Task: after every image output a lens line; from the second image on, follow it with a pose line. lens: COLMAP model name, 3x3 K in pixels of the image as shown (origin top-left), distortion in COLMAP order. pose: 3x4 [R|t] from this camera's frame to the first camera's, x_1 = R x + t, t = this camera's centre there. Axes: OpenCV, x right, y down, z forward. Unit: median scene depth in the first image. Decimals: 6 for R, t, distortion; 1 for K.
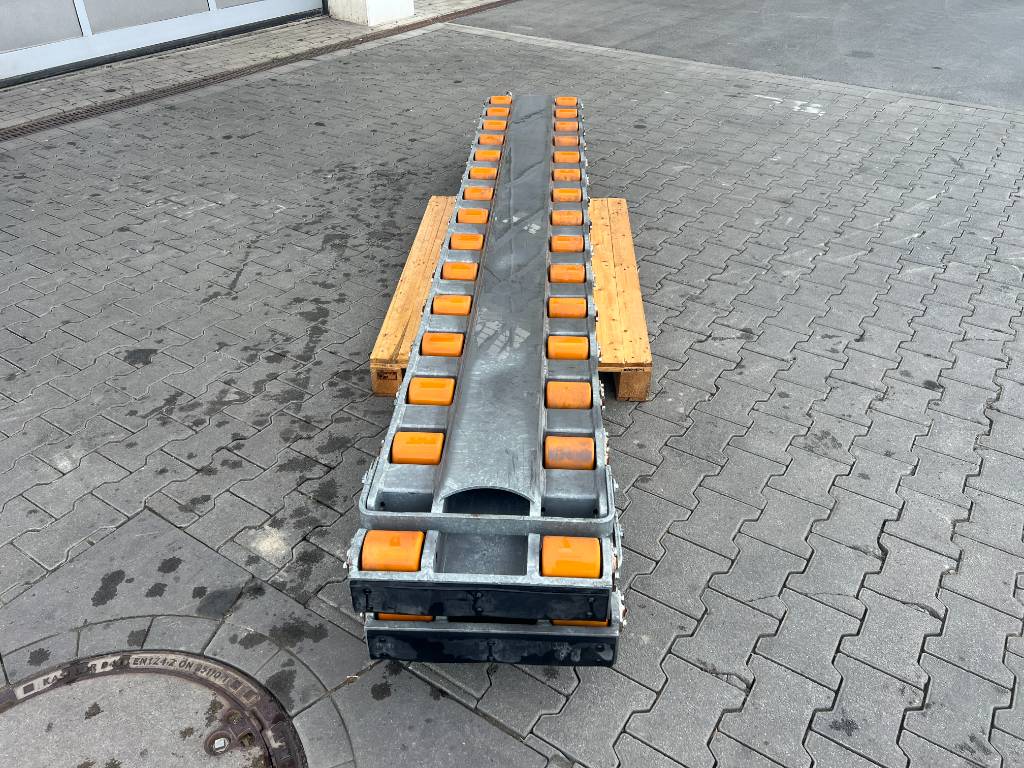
lens RADIAL K [[767.9, 0, 515.3], [0, 767.9, 381.5], [0, 0, 1]] dist [0.048632, -0.053744]
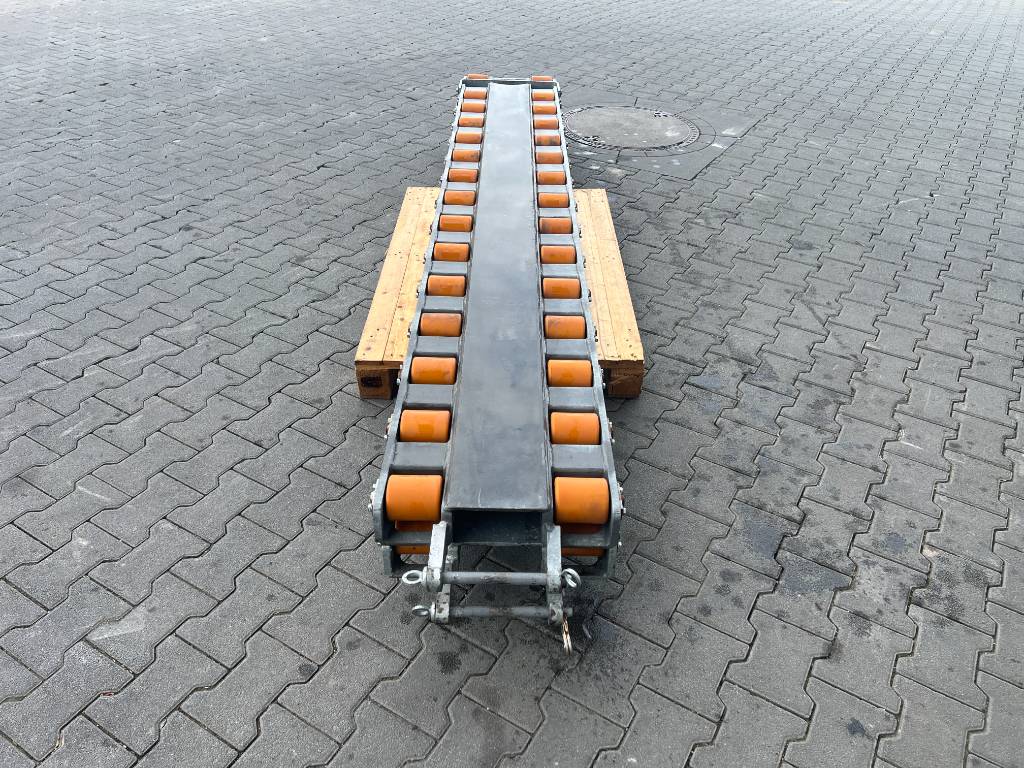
lens RADIAL K [[767.9, 0, 515.3], [0, 767.9, 381.5], [0, 0, 1]] dist [0.048632, -0.053744]
pose [[-0.998322, 0.005403, -0.057659, 0.050316], [-0.052525, 0.334840, 0.940810, -1.011315], [0.024389, 0.942259, -0.333995, 1.459785]]
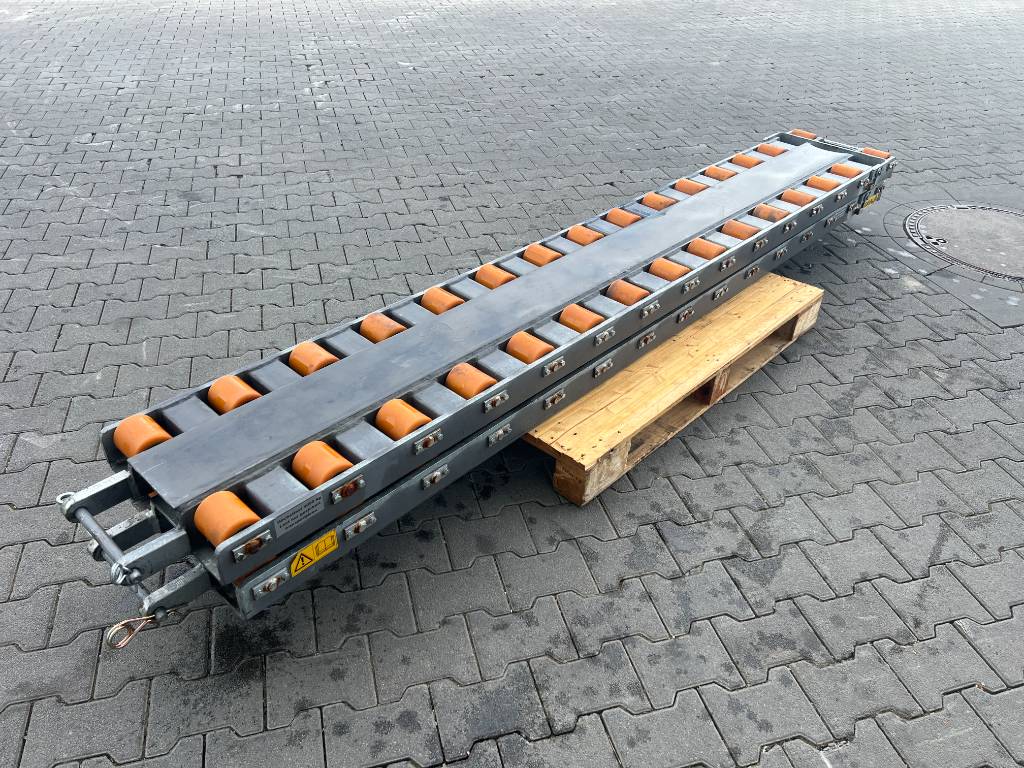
lens RADIAL K [[766.8, 0, 519.7], [0, 766.8, 378.2], [0, 0, 1]] dist [0.047616, -0.051805]
pose [[-0.765629, -0.399512, 0.504185, -0.384998], [0.328494, 0.431061, 0.840404, -0.888007], [-0.553085, 0.809059, -0.198795, 1.279578]]
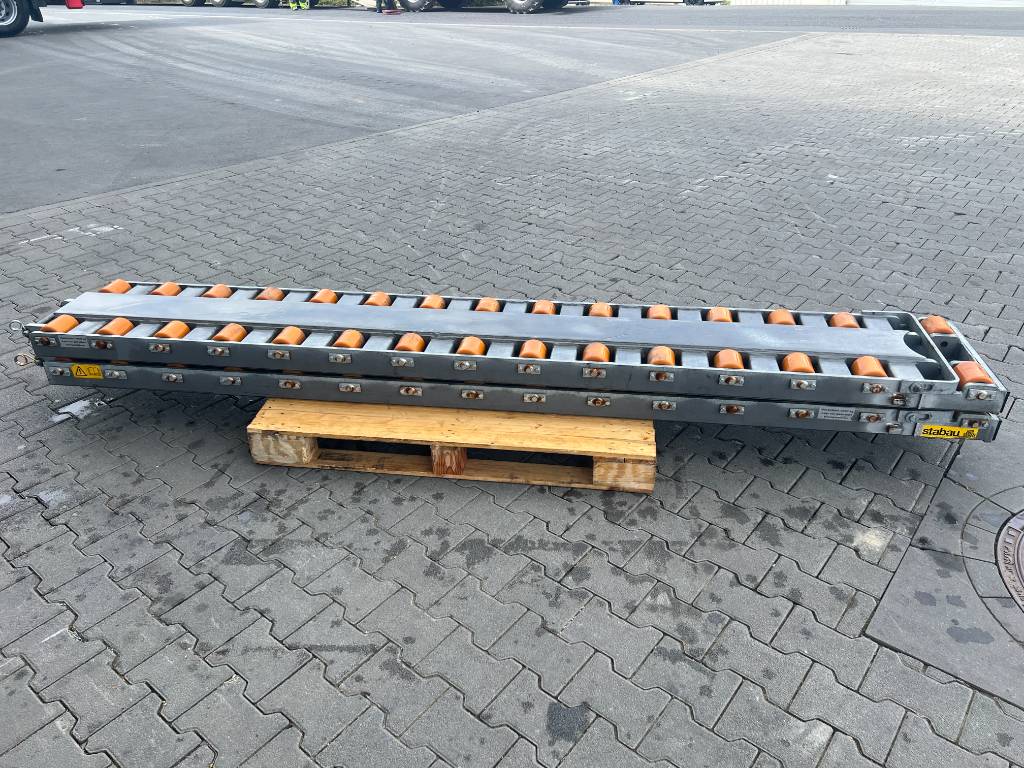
lens RADIAL K [[766.0, 0, 518.3], [0, 766.0, 383.9], [0, 0, 1]] dist [0.059867, -0.065273]
pose [[0.089571, -0.503745, 0.859196, -0.824836], [0.579520, 0.727956, 0.366384, -0.462575], [-0.810021, 0.465103, 0.357134, 0.594849]]
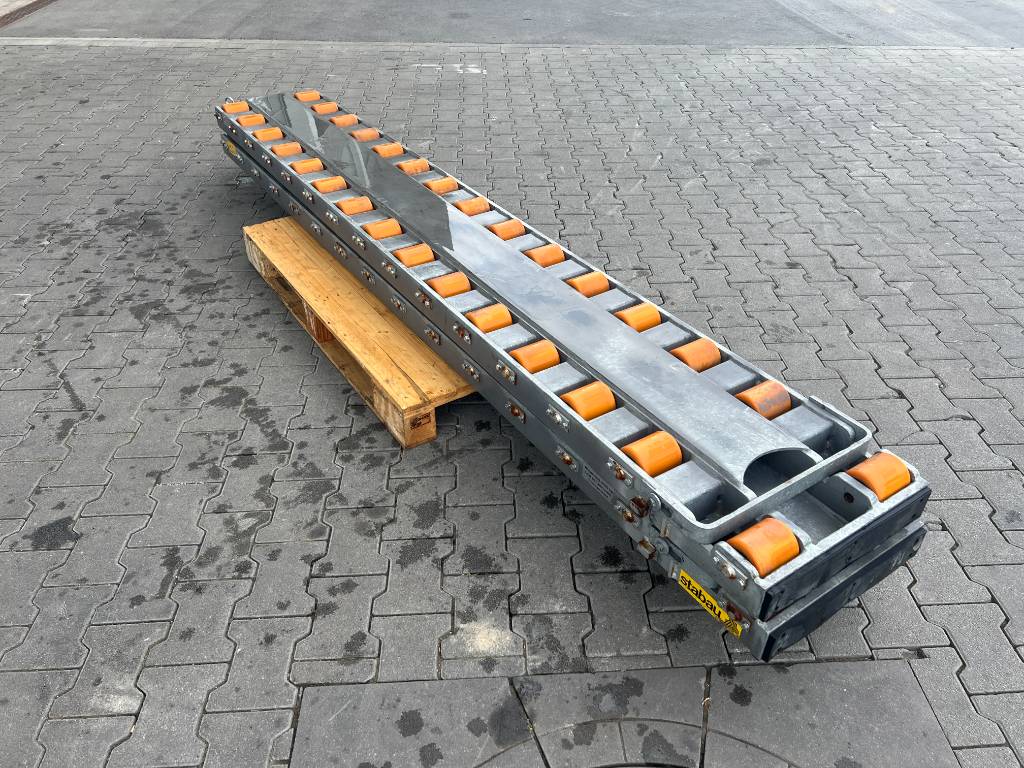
lens RADIAL K [[767.9, 0, 515.3], [0, 767.9, 381.5], [0, 0, 1]] dist [0.048632, -0.053744]
pose [[0.804266, -0.346683, 0.482667, -0.396391], [0.335437, 0.935280, 0.112841, -0.092068], [-0.490549, 0.071150, 0.868504, 0.147962]]
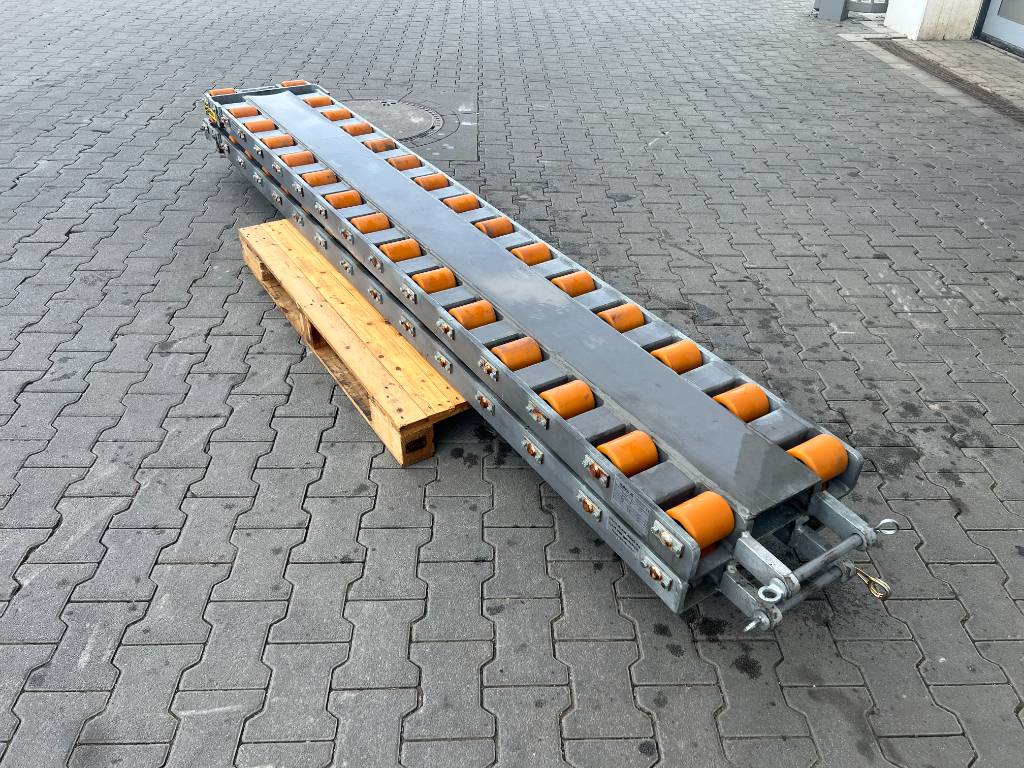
lens RADIAL K [[767.9, 0, 515.3], [0, 767.9, 381.5], [0, 0, 1]] dist [0.048632, -0.053744]
pose [[-0.808815, 0.321006, -0.492721, 0.403679], [-0.362370, 0.387831, 0.847511, -0.901458], [0.463148, 0.864027, -0.197360, 1.321427]]
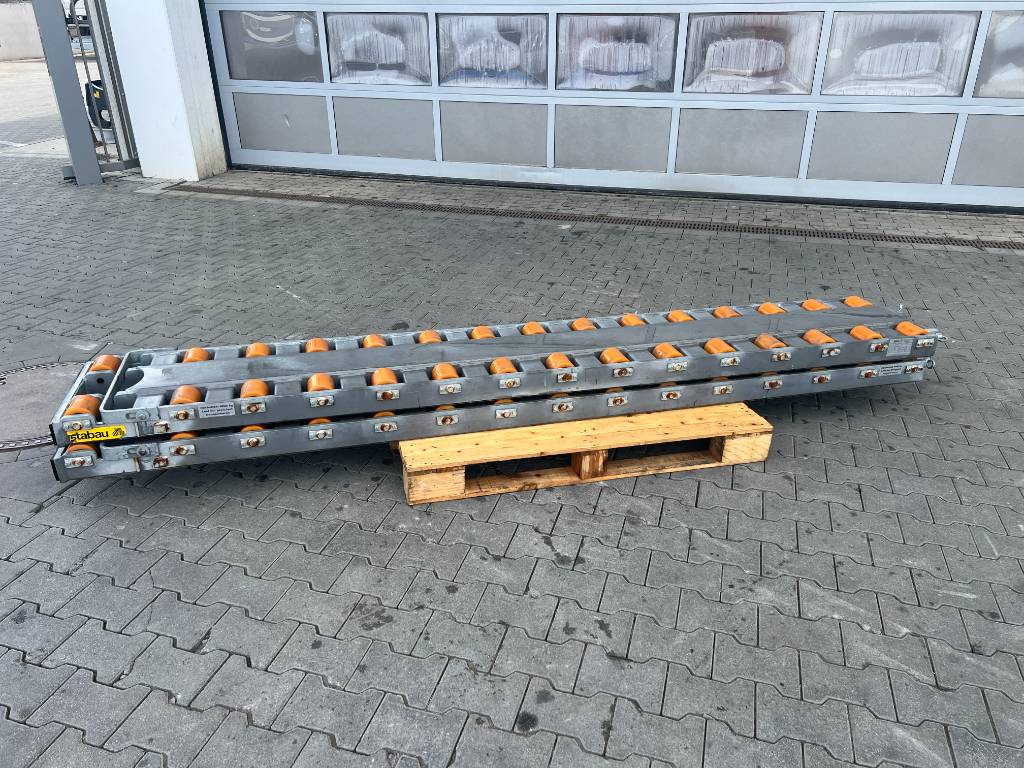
lens RADIAL K [[767.9, 0, 515.3], [0, 767.9, 381.5], [0, 0, 1]] dist [0.048632, -0.053744]
pose [[0.301496, 0.404863, -0.863242, 0.882551], [-0.554804, 0.810808, 0.186501, -0.326619], [0.775431, 0.422700, 0.469075, 0.448182]]
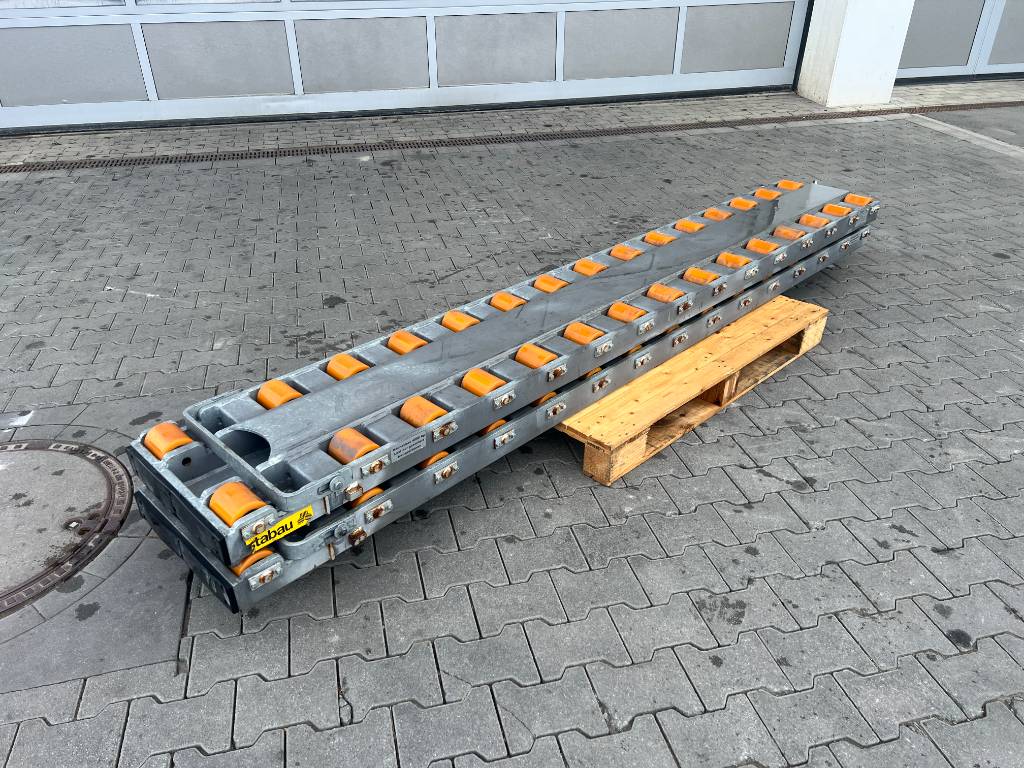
lens RADIAL K [[767.9, 0, 515.3], [0, 767.9, 381.5], [0, 0, 1]] dist [0.048632, -0.053744]
pose [[0.743340, 0.338381, -0.577013, 0.486130], [-0.384146, 0.922131, 0.045892, -0.077230], [0.547611, 0.187544, 0.815444, 0.120181]]
